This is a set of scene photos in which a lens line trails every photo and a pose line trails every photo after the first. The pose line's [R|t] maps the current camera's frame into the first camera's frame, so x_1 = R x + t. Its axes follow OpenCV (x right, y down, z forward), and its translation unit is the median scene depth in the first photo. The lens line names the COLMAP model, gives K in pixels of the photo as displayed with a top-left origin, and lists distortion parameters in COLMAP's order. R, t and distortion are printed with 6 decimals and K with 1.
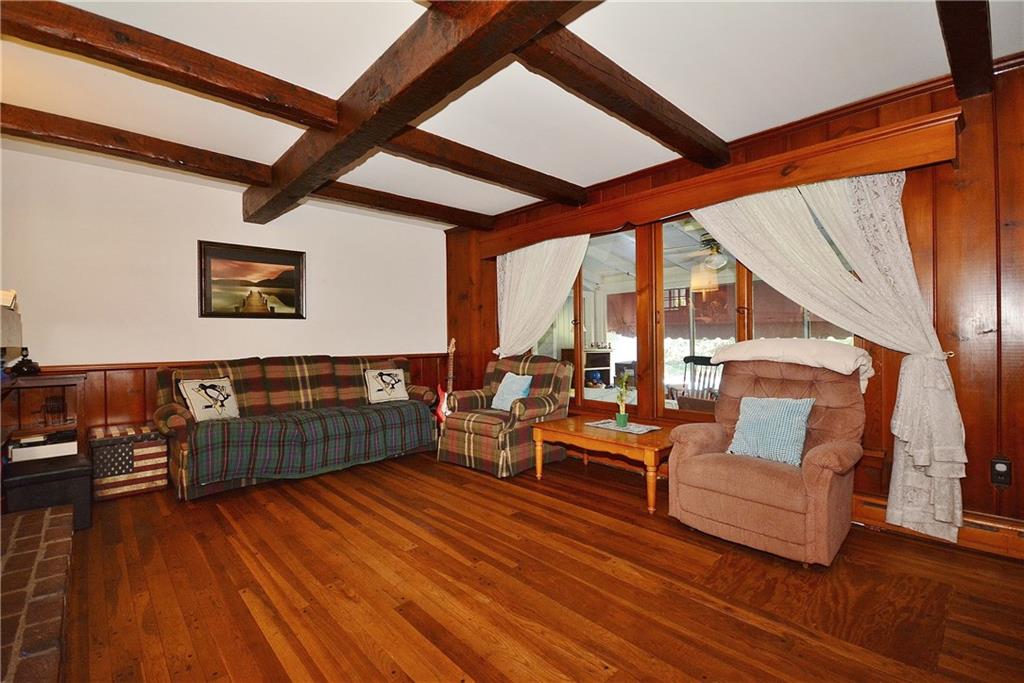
lens RADIAL K [[463.7, 0, 510.5], [0, 463.7, 339.4], [0, 0, 1]] dist [-0.013395, -0.001479]
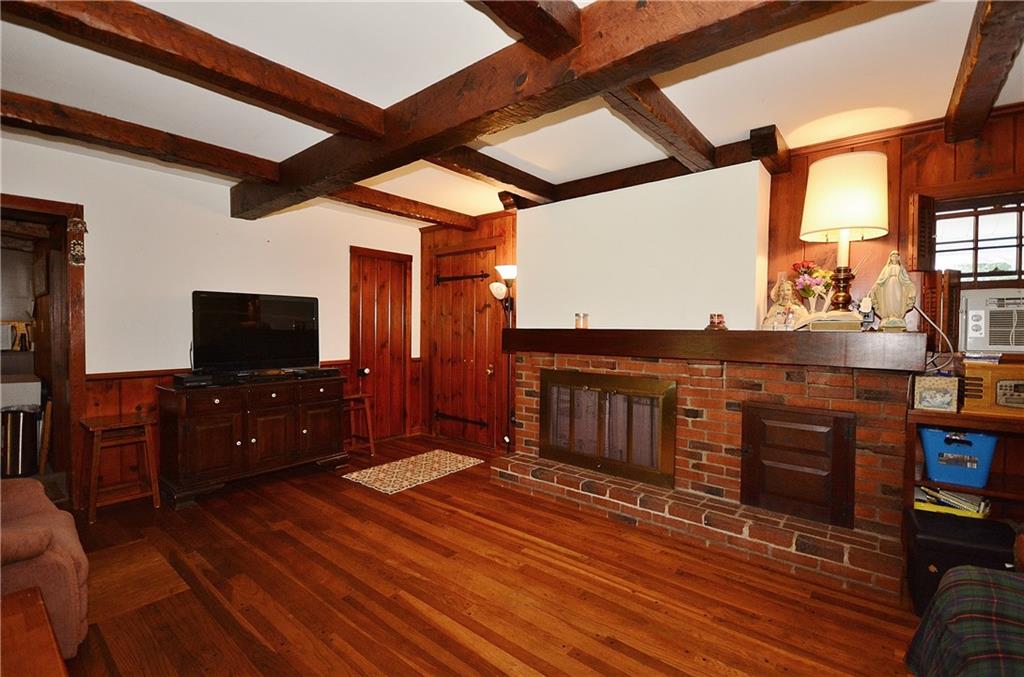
lens RADIAL K [[463.7, 0, 513.2], [0, 463.7, 338.3], [0, 0, 1]] dist [-0.013395, -0.001479]
pose [[-0.991090, 0.003854, -0.133135, -0.215564], [0.000413, 0.999665, 0.025865, -0.087012], [0.133191, 0.025579, -0.990760, 2.179584]]
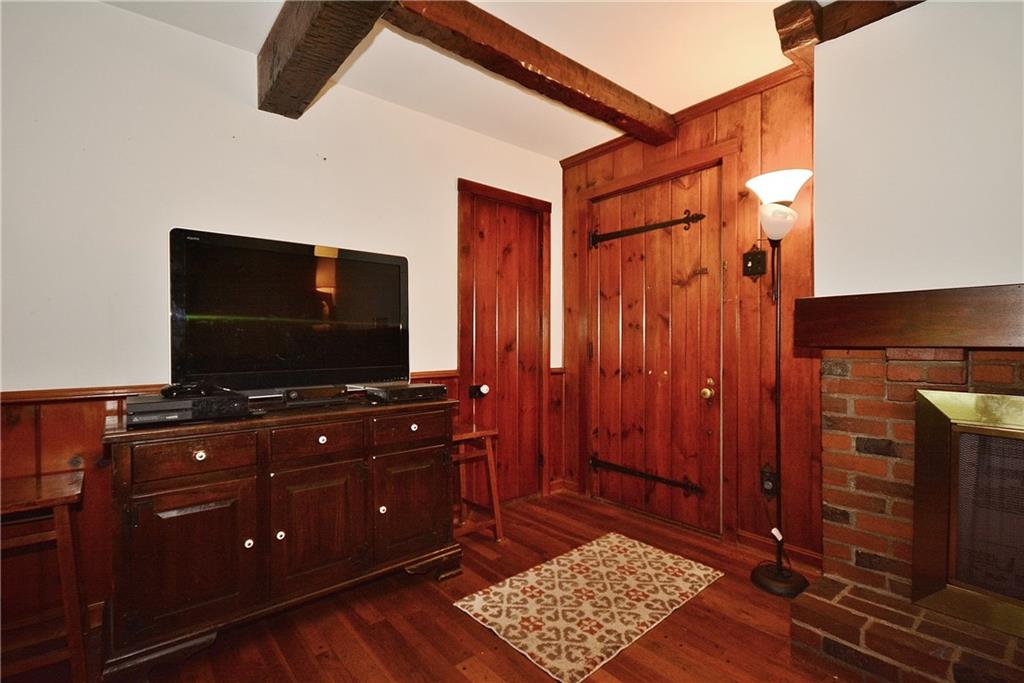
lens RADIAL K [[472.1, 0, 512.7], [0, 472.1, 343.0], [0, 0, 1]] dist [-0.004815, -0.000463]
pose [[-0.999057, 0.009737, 0.042315, 0.057969], [0.009858, 0.999948, 0.002665, -0.005191], [-0.042287, 0.003080, -0.999101, 1.194702]]
